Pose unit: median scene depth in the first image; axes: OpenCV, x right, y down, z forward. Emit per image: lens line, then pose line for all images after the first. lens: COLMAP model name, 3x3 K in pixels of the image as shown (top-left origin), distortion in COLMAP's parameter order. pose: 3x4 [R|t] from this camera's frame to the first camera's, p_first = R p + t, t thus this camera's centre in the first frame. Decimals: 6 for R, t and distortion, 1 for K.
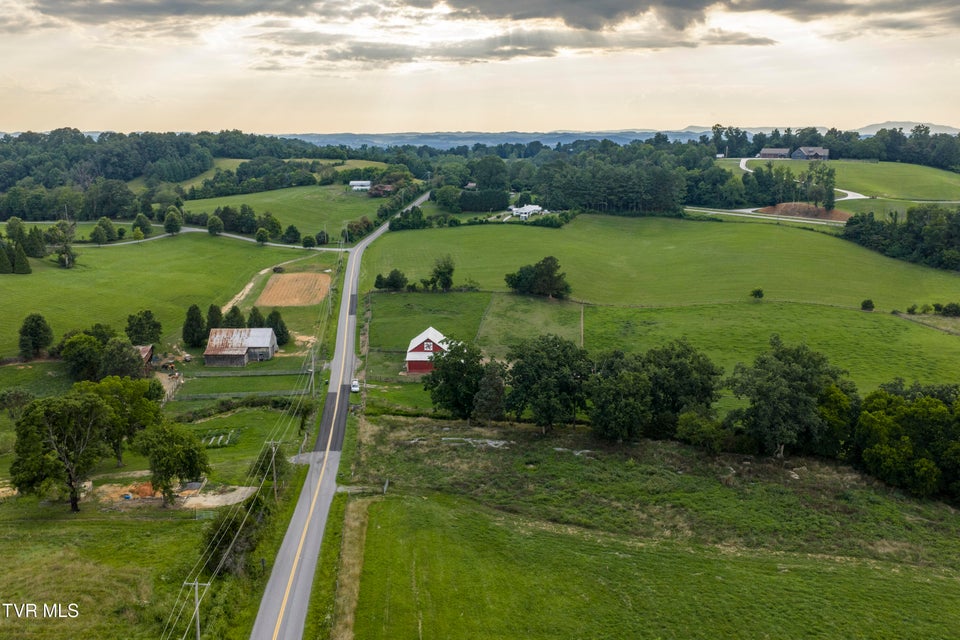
lens RADIAL K [[794.3, 0, 482.4], [0, 794.3, 314.0], [0, 0, 1]] dist [0.021241, -0.028713]
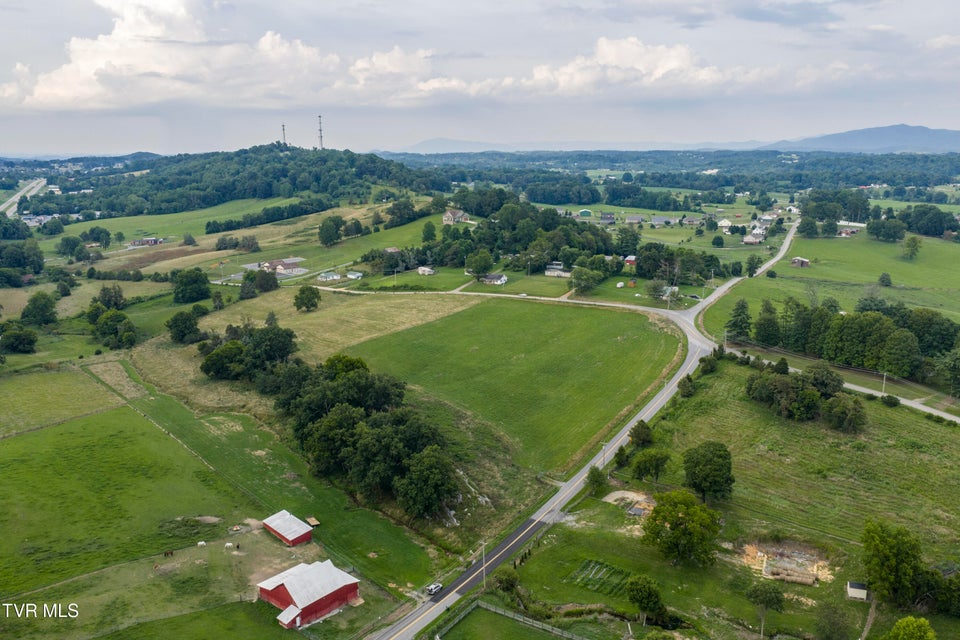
lens RADIAL K [[794.3, 0, 483.7], [0, 794.3, 314.6], [0, 0, 1]] dist [0.021241, -0.028713]
pose [[-0.766644, -0.130394, 0.628693, -0.536884], [0.144000, 0.919301, 0.366264, -0.385370], [-0.625717, 0.371326, -0.686000, 1.061222]]
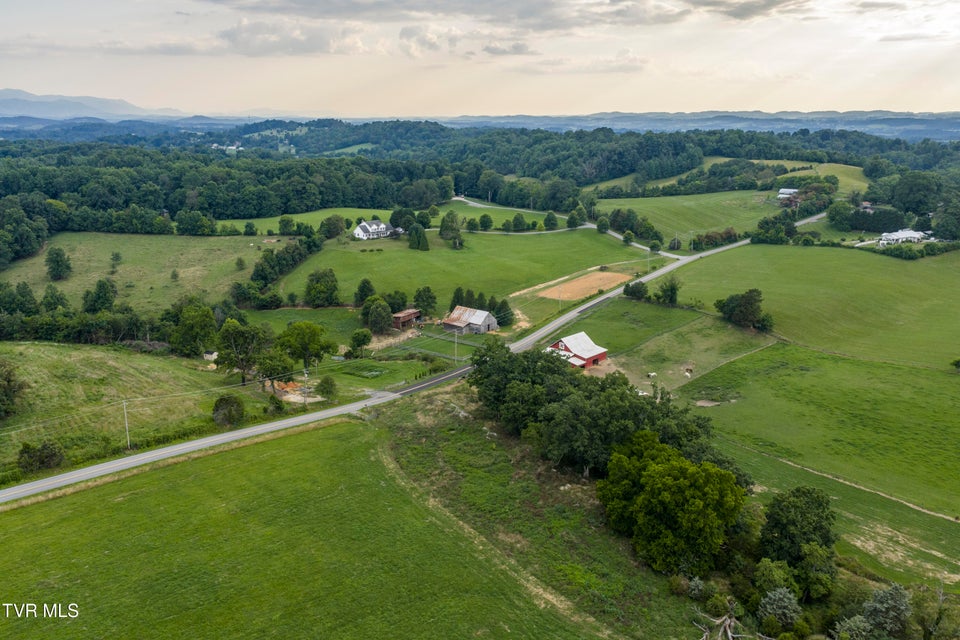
lens RADIAL K [[794.3, 0, 482.0], [0, 794.3, 324.1], [0, 0, 1]] dist [0.021241, -0.028713]
pose [[0.725392, 0.171470, -0.666637, 0.517561], [-0.145870, 0.984773, 0.094572, -0.072106], [0.672702, 0.028640, 0.739359, -0.012409]]
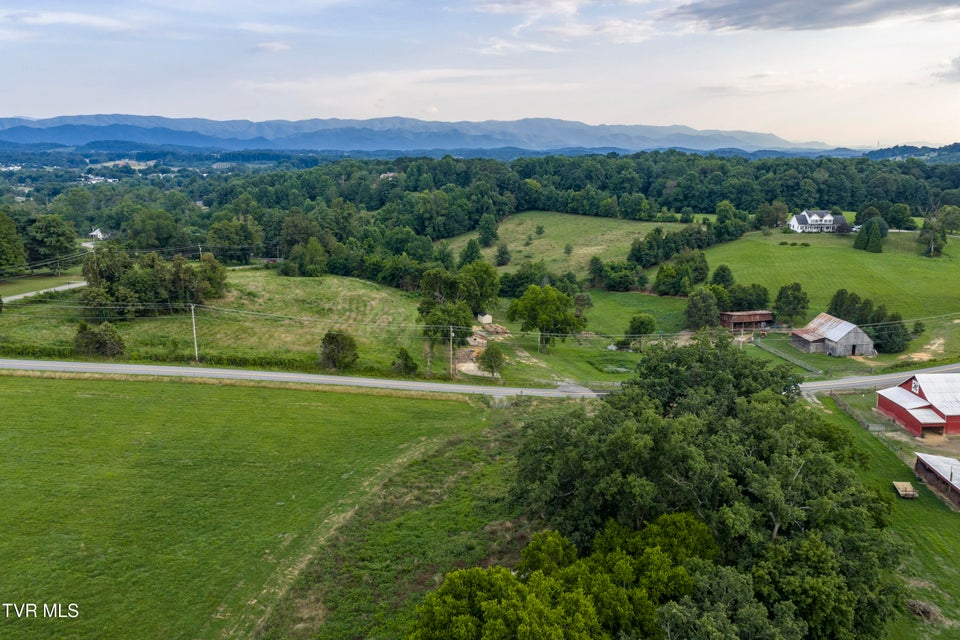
lens RADIAL K [[794.3, 0, 481.1], [0, 794.3, 320.8], [0, 0, 1]] dist [0.021241, -0.028713]
pose [[0.057268, 0.209265, -0.976181, 0.465580], [-0.219804, 0.956436, 0.192137, -0.053282], [0.973862, 0.203565, 0.100771, 0.406999]]
